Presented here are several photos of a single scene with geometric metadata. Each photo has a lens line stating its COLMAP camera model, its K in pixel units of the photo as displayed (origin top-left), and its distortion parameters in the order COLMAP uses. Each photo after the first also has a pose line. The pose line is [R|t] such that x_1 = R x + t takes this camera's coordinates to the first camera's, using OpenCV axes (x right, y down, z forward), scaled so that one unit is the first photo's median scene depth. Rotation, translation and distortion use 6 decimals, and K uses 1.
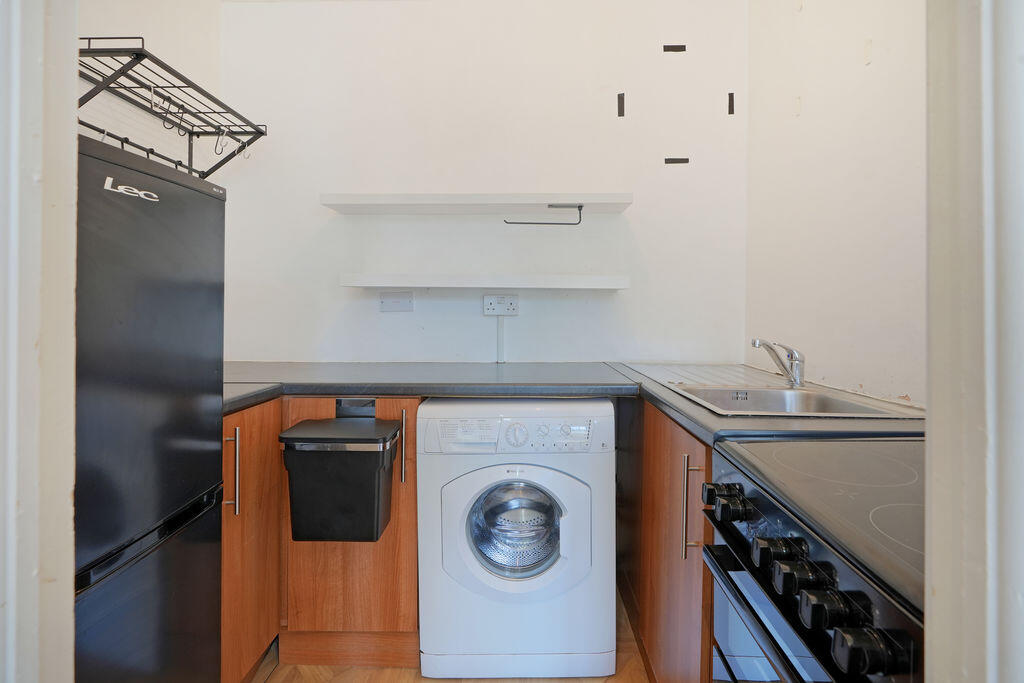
lens RADIAL K [[471.6, 0, 514.4], [0, 471.6, 327.0], [0, 0, 1]] dist [0.000866, -0.000070]
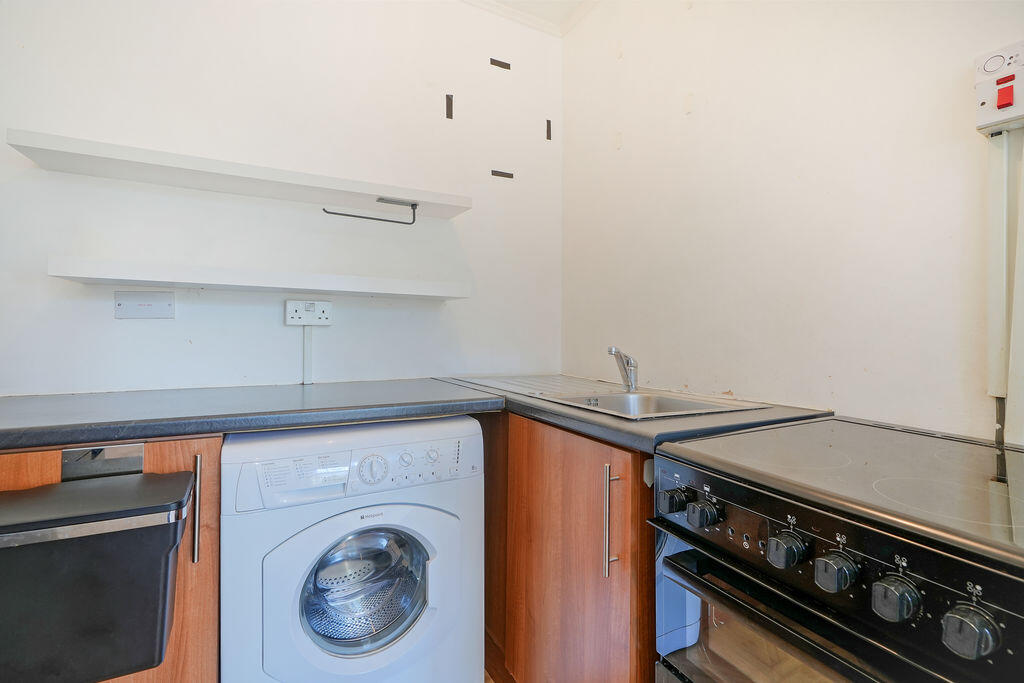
lens RADIAL K [[469.8, 0, 515.2], [0, 469.8, 333.3], [0, 0, 1]] dist [-0.001446, -0.000068]
pose [[0.869211, 0.007035, 0.494391, -0.173779], [0.008202, 0.999556, -0.028643, 0.021323], [-0.494373, 0.028951, 0.868768, 0.173537]]
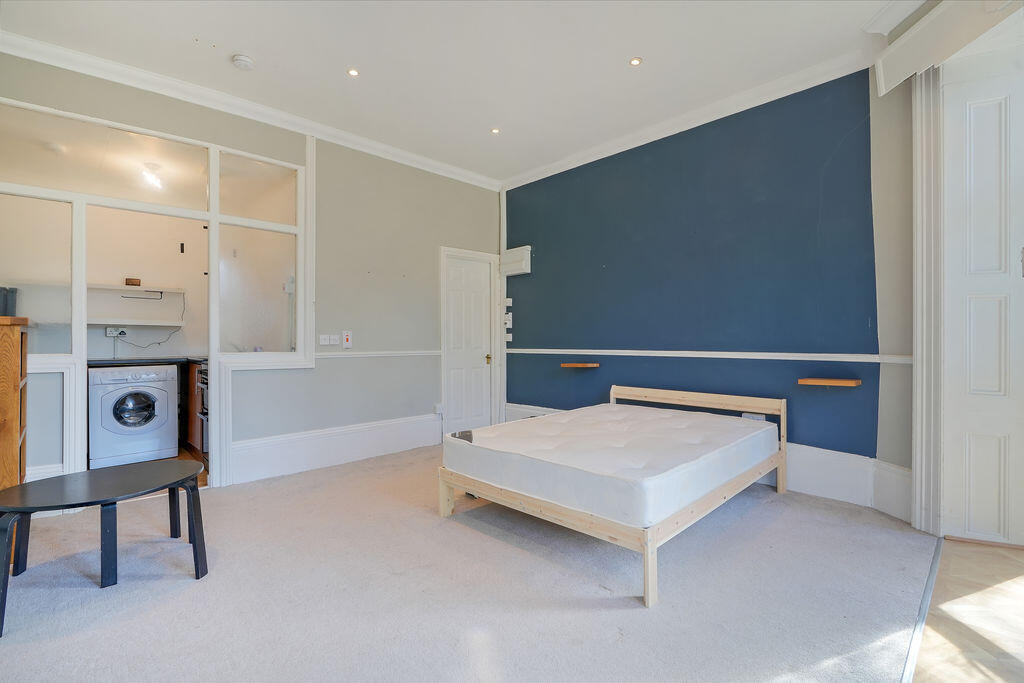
lens RADIAL K [[462.5, 0, 498.3], [0, 462.5, 346.2], [0, 0, 1]] dist [-0.000067, -0.000052]
pose [[0.712329, -0.001089, 0.701845, -0.390774], [0.024104, 0.999447, -0.022913, 0.156612], [-0.701432, 0.033238, 0.711961, -2.500626]]
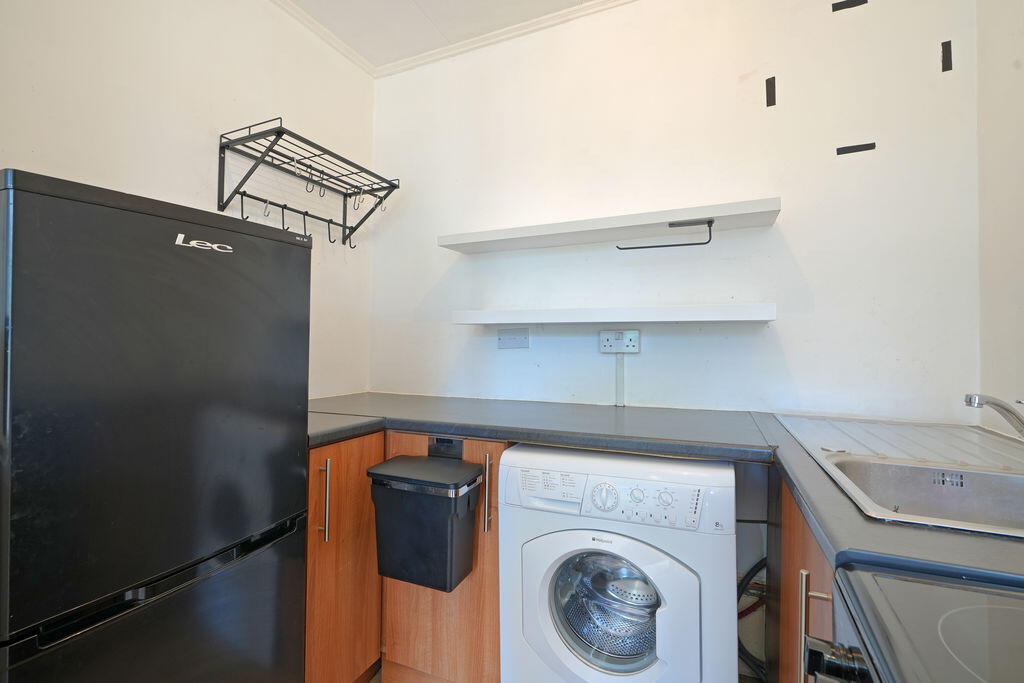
lens RADIAL K [[462.5, 0, 498.3], [0, 462.5, 346.2], [0, 0, 1]] dist [-0.000067, -0.000052]
pose [[0.921049, -0.001340, -0.389444, 0.146419], [-0.011155, 0.999493, -0.029823, -0.012535], [0.389287, 0.031812, 0.920567, 0.152014]]
